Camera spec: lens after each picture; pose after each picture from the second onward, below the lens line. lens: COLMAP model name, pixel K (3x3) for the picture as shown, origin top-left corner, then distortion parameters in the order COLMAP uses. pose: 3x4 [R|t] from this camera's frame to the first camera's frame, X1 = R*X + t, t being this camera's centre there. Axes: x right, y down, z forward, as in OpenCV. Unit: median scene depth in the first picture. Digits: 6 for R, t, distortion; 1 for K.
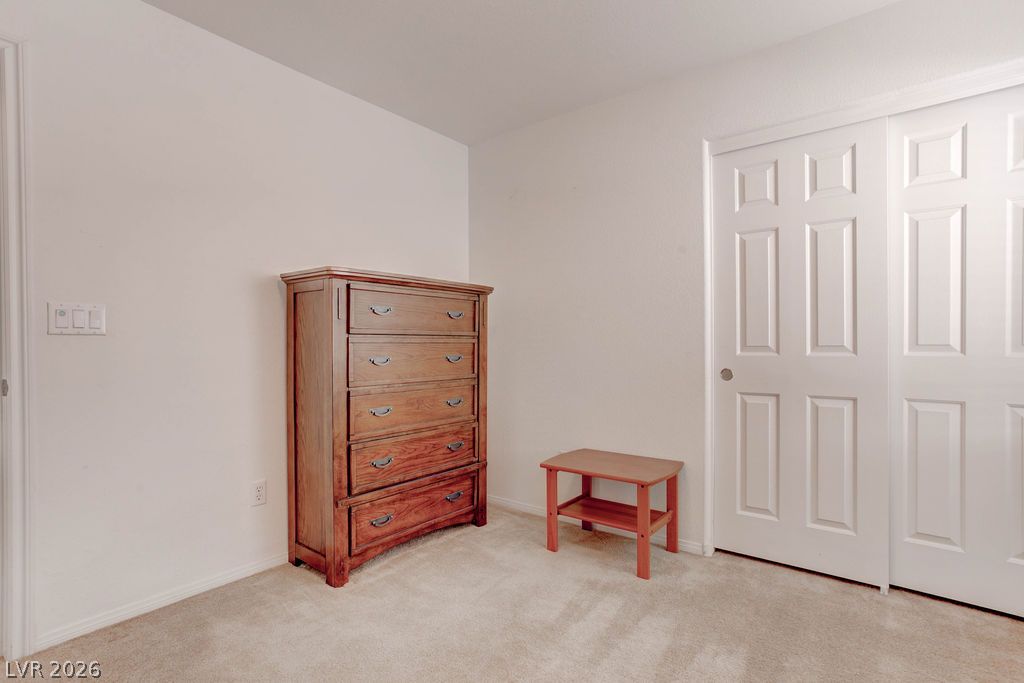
lens RADIAL K [[502.2, 0, 510.5], [0, 502.2, 345.9], [0, 0, 1]] dist [-0.050452, 0.024809]
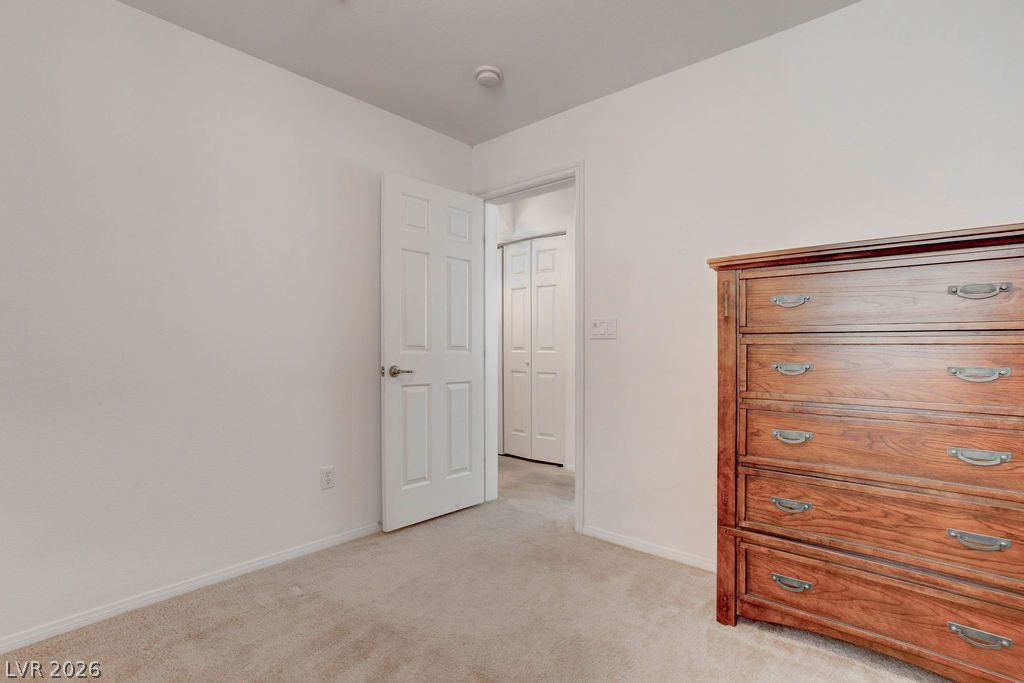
lens RADIAL K [[502.2, 0, 514.0], [0, 502.2, 343.5], [0, 0, 1]] dist [-0.050452, 0.024809]
pose [[-0.067808, -0.002981, -0.997694, 0.466199], [-0.003064, 0.999991, -0.002779, -0.003505], [0.997694, 0.002868, -0.067817, 0.587267]]
